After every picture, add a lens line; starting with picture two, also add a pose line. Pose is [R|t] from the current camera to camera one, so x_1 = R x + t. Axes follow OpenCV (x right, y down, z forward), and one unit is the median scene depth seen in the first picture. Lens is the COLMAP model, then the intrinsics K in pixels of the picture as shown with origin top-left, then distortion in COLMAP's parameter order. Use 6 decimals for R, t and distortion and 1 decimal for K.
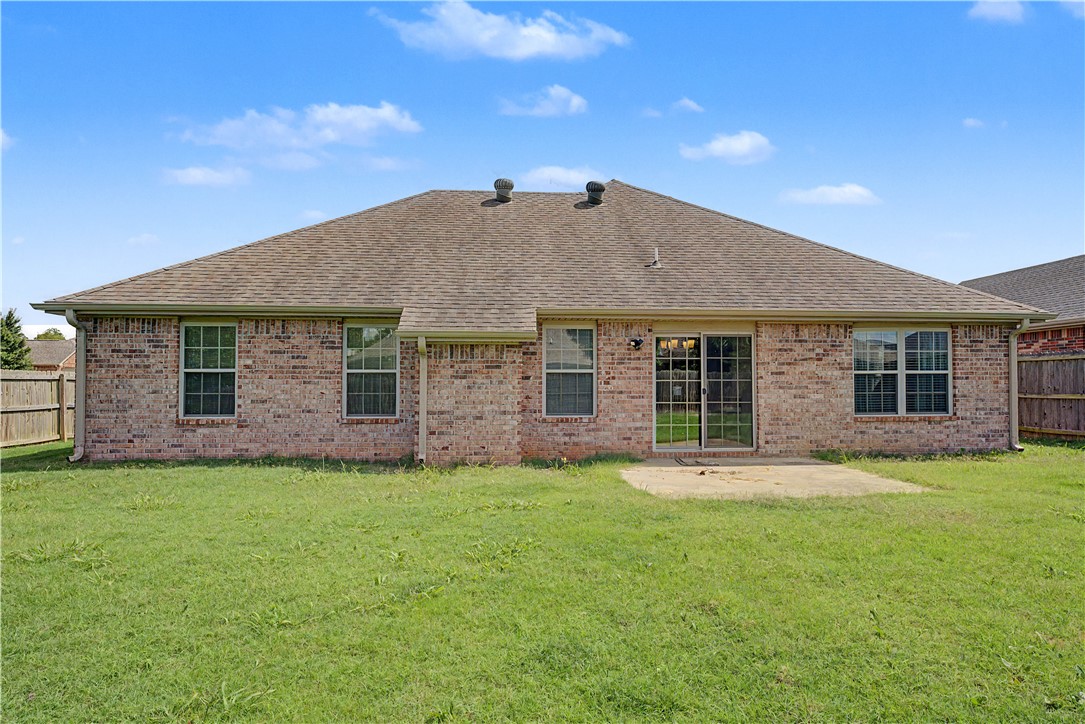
lens RADIAL K [[643.7, 0, 545.1], [0, 643.7, 372.9], [0, 0, 1]] dist [-0.002834, -0.000462]
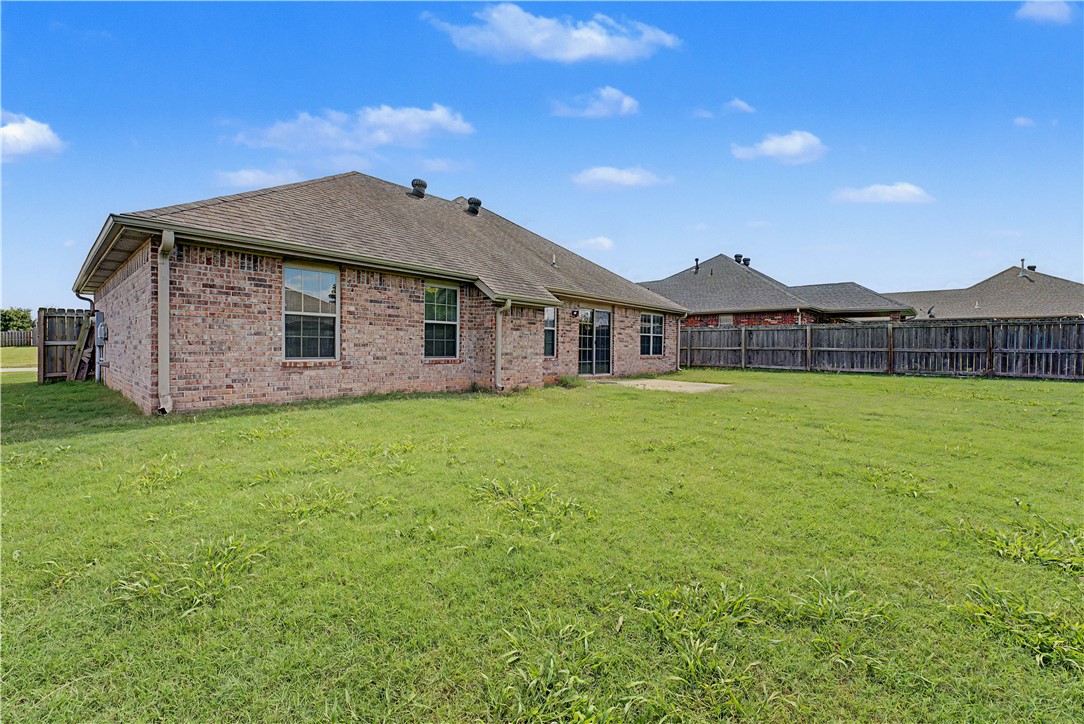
lens RADIAL K [[444.7, 0, 538.8], [0, 444.7, 353.8], [0, 0, 1]] dist [0.001527, 0.000290]
pose [[0.724657, -0.001998, 0.689106, -0.745001], [-0.022377, 0.999400, 0.026429, 0.032262], [-0.688746, -0.034572, 0.724178, 0.235072]]
